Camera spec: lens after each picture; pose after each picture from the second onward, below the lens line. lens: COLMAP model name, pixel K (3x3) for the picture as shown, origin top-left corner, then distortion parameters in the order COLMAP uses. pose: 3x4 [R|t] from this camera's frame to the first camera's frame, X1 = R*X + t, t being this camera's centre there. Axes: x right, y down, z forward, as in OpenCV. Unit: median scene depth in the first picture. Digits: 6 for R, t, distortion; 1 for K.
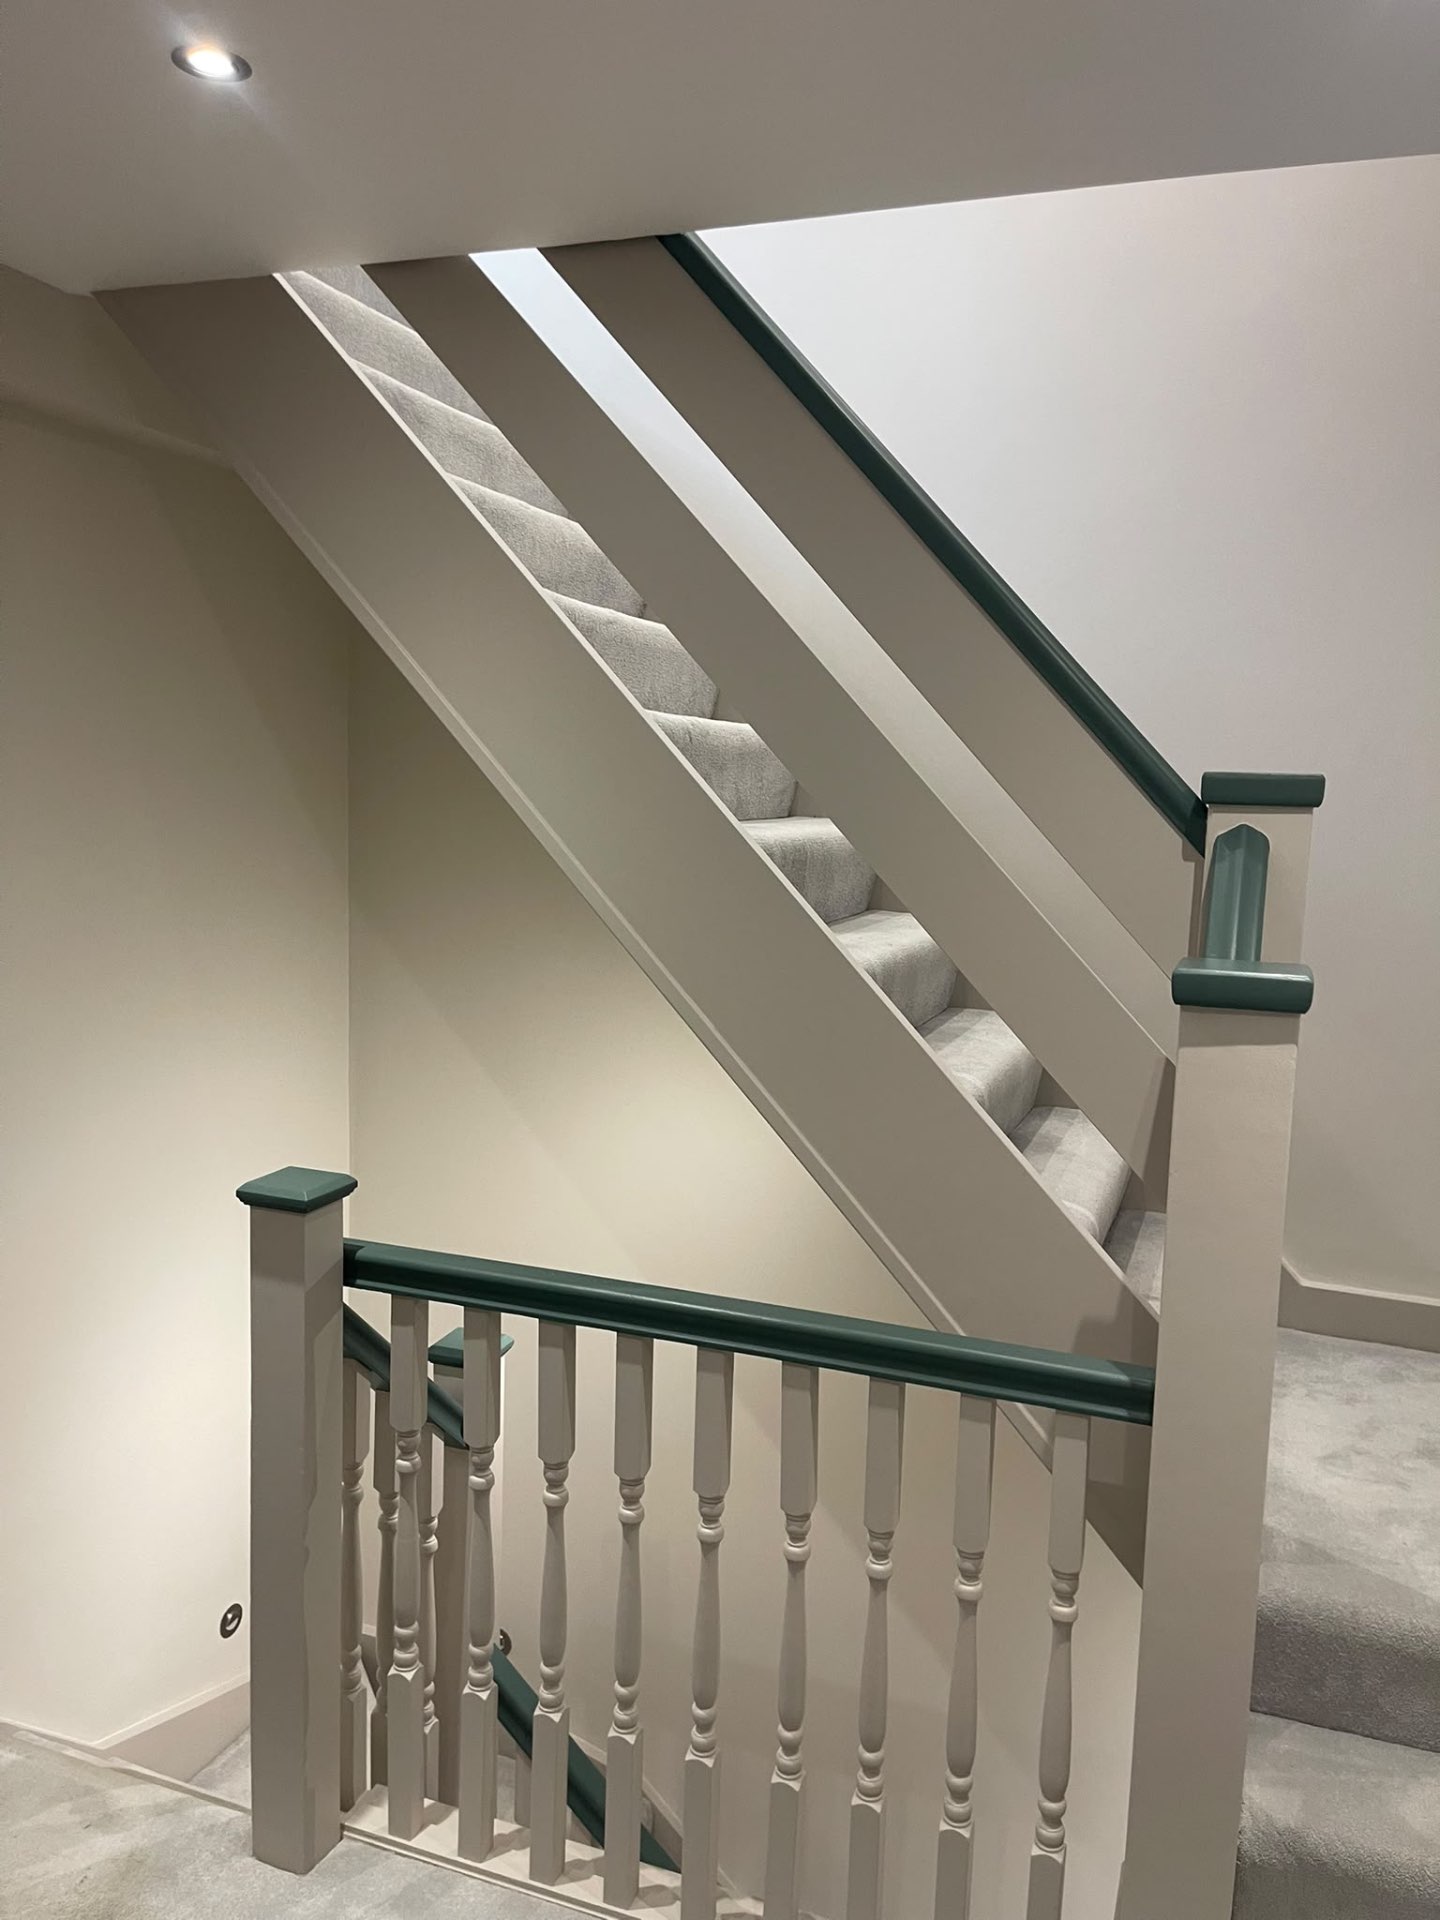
lens RADIAL K [[1446.8, 0, 724.0], [0, 1446.8, 953.6], [0, 0, 1]] dist [0.072196, -0.097208]
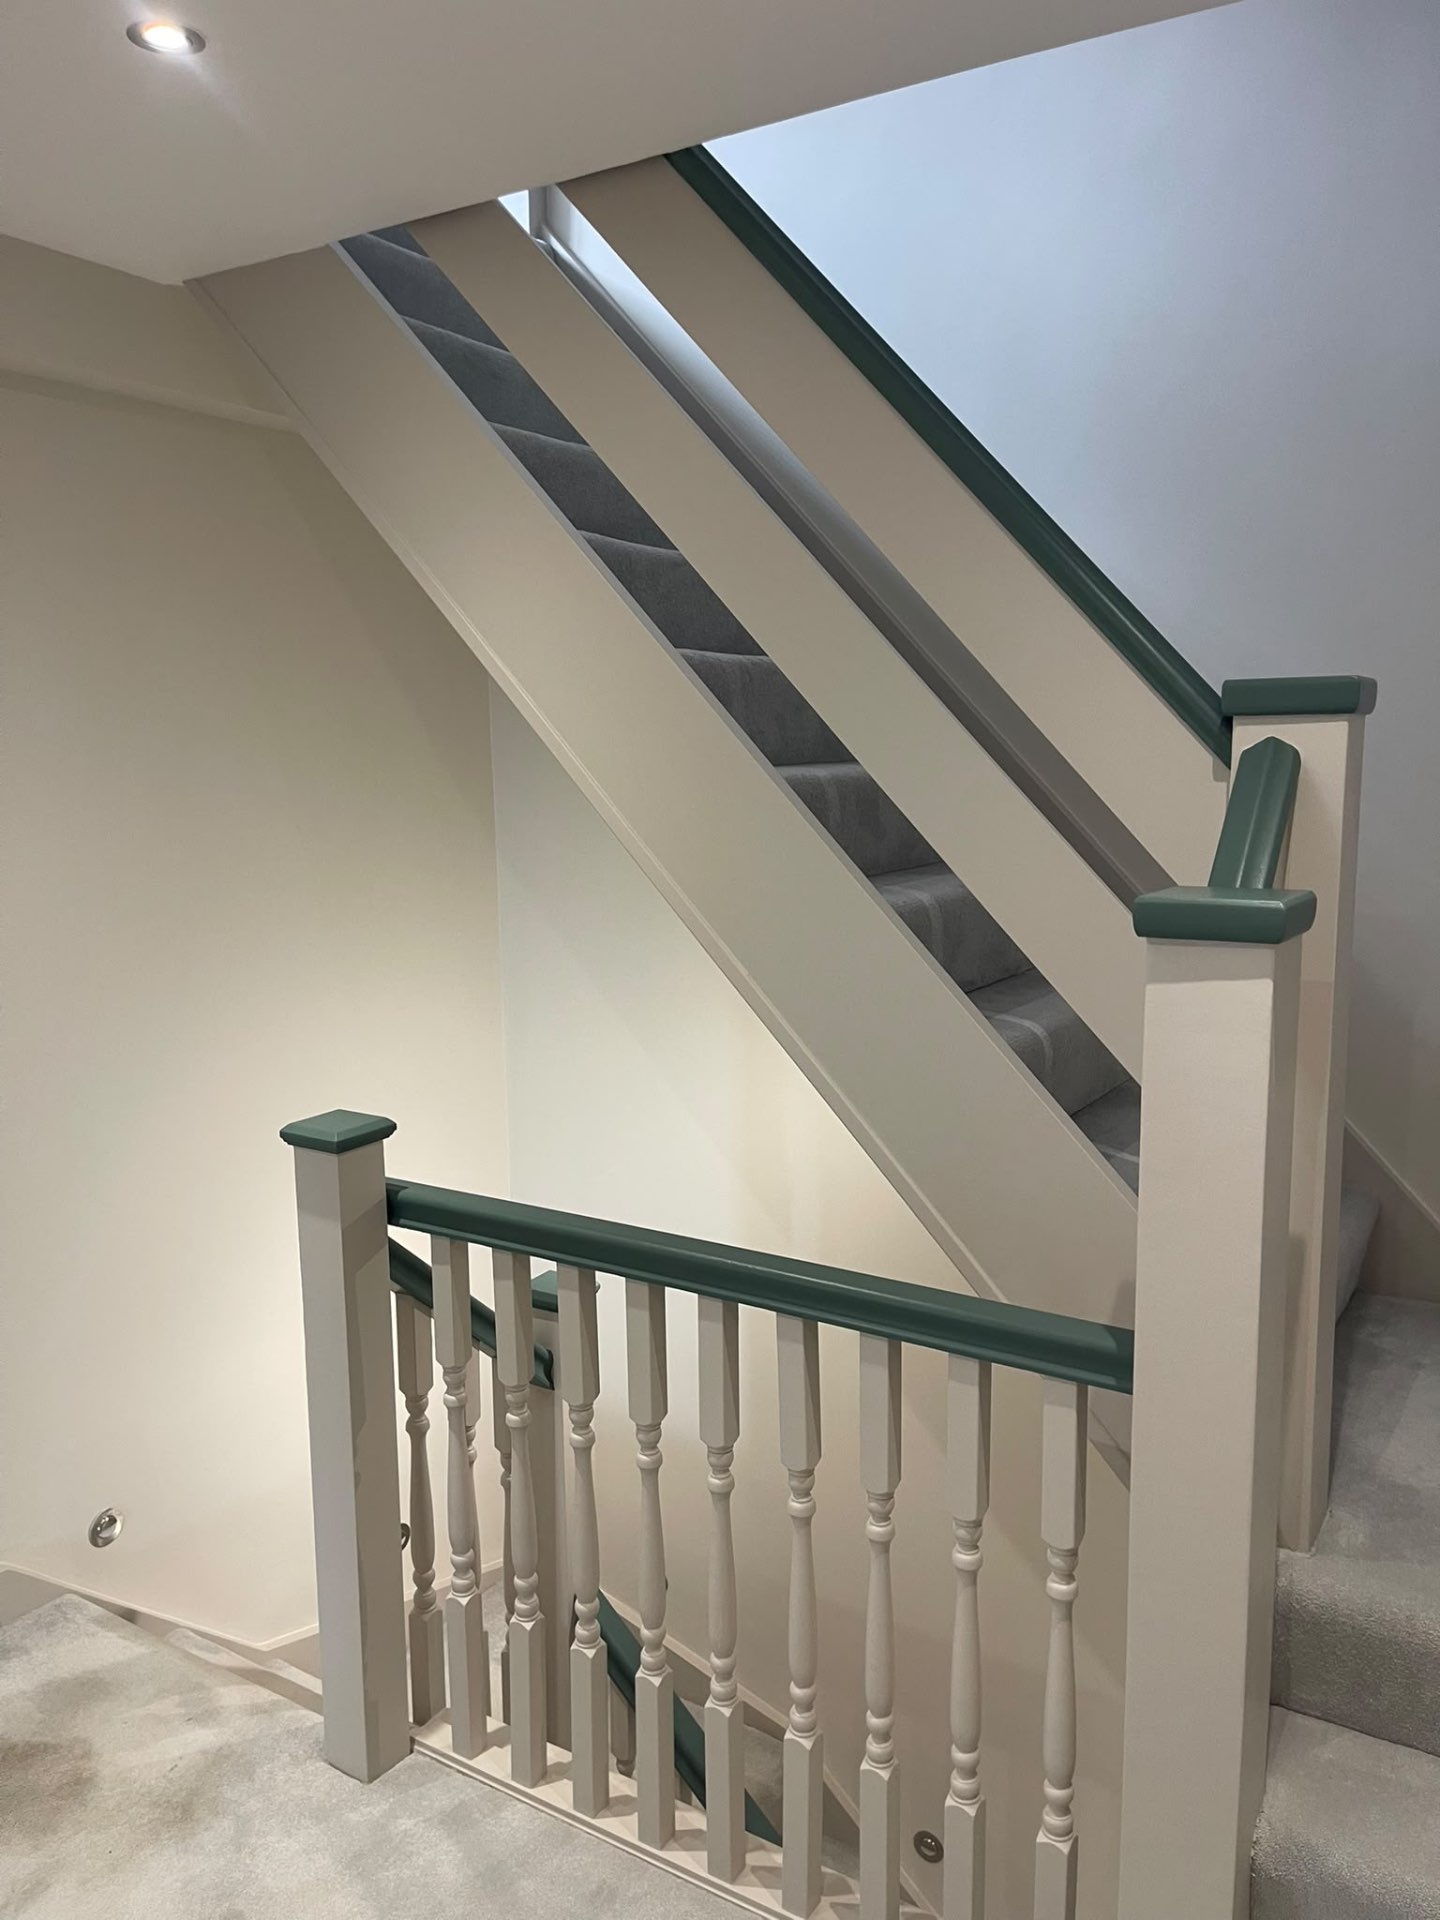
lens RADIAL K [[1446.8, 0, 729.6], [0, 1446.8, 961.7], [0, 0, 1]] dist [0.072196, -0.097208]
pose [[0.977273, -0.011790, -0.211656, 0.197167], [0.017972, 0.999466, 0.027306, 0.017216], [0.211221, -0.030489, 0.976963, 0.047045]]
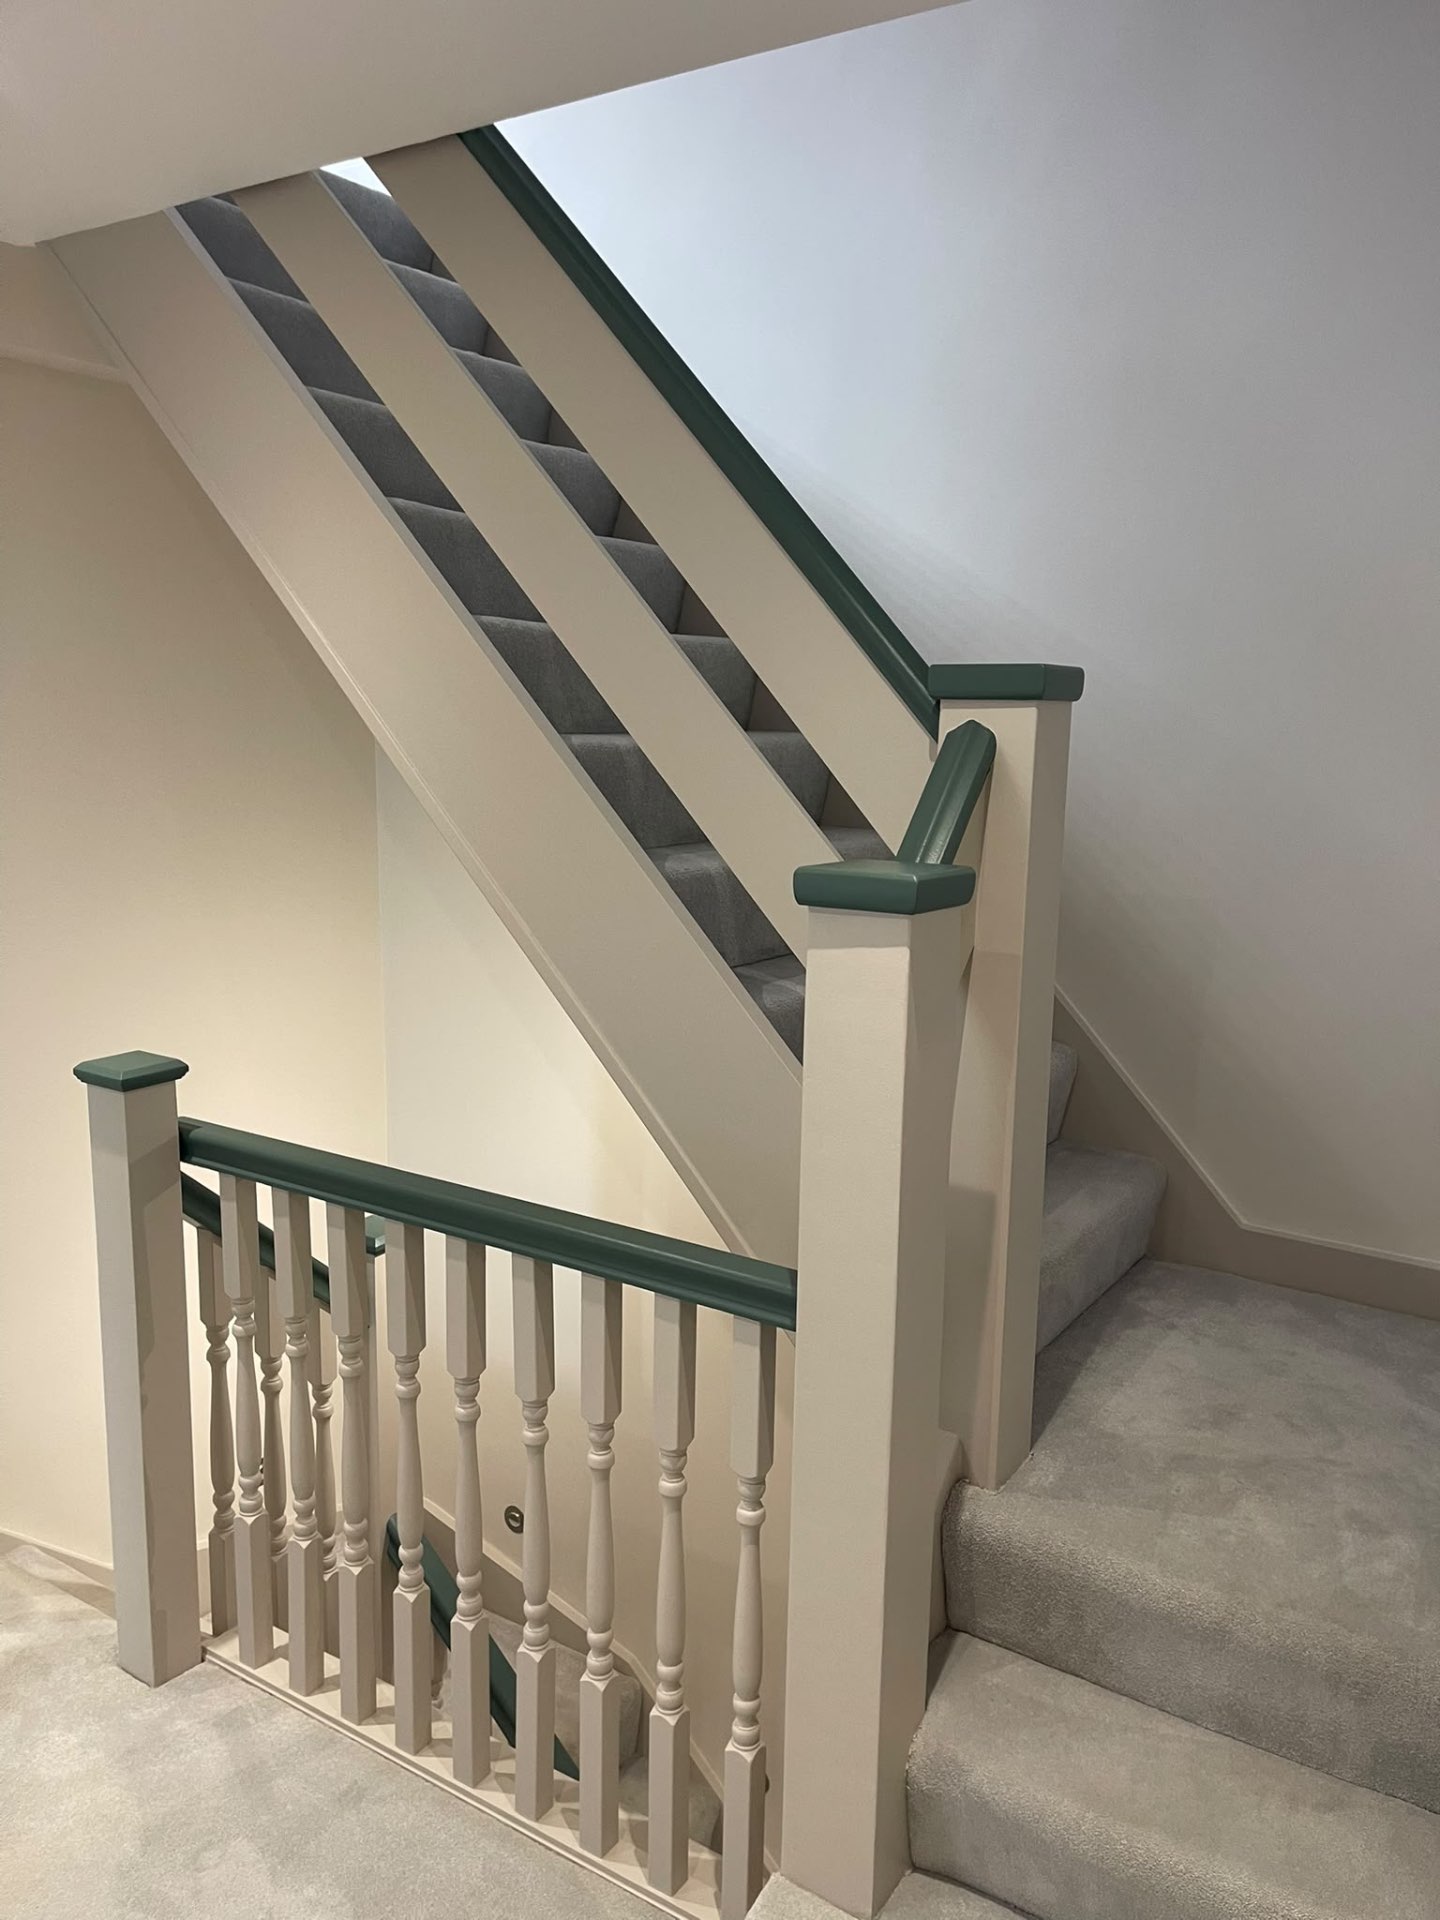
lens RADIAL K [[1446.8, 0, 738.9], [0, 1446.8, 970.3], [0, 0, 1]] dist [0.072196, -0.097208]
pose [[0.976076, 0.024910, -0.216000, 0.374028], [-0.013691, 0.998486, 0.053279, 0.022684], [0.217000, -0.049047, 0.974939, 0.041097]]
